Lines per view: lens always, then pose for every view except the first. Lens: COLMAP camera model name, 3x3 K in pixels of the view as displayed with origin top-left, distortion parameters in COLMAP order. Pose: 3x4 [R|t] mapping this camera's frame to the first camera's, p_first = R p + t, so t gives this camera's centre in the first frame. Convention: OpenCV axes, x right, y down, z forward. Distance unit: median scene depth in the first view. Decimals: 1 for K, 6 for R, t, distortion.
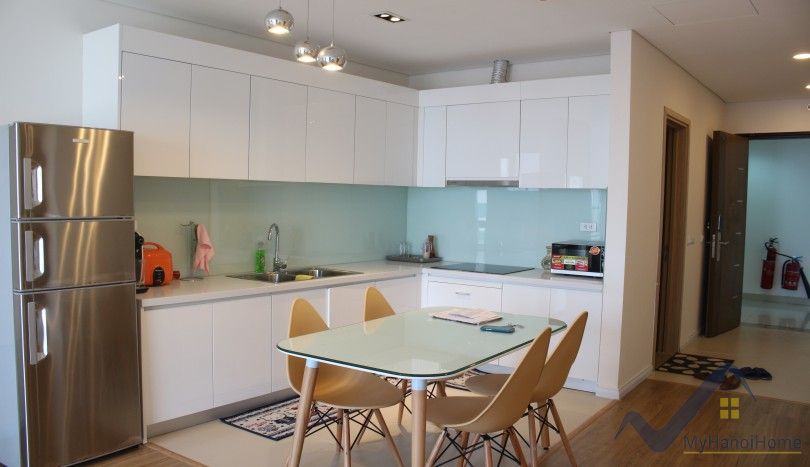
lens RADIAL K [[665.6, 0, 405.0], [0, 665.6, 233.5], [0, 0, 1]] dist [-0.144798, 0.062911]
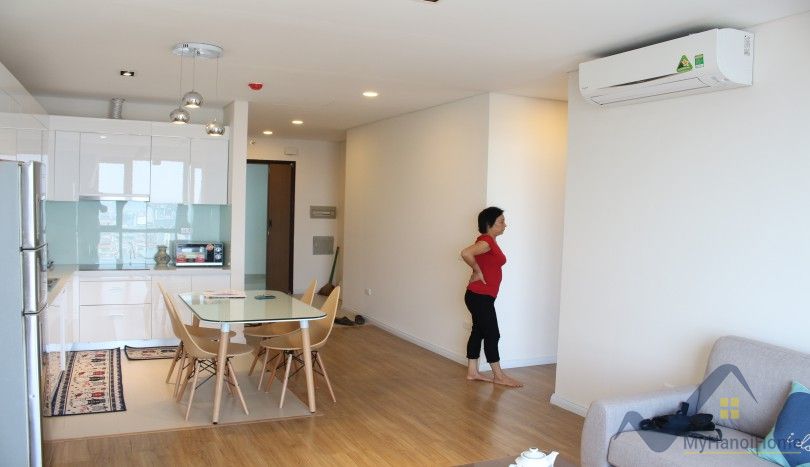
lens RADIAL K [[665.6, 0, 405.0], [0, 665.6, 233.5], [0, 0, 1]] dist [-0.144798, 0.062911]
pose [[0.467483, -0.042519, 0.882979, -0.821475], [0.025701, 0.999074, 0.034503, -0.045091], [-0.883628, 0.006564, 0.468143, -0.055873]]
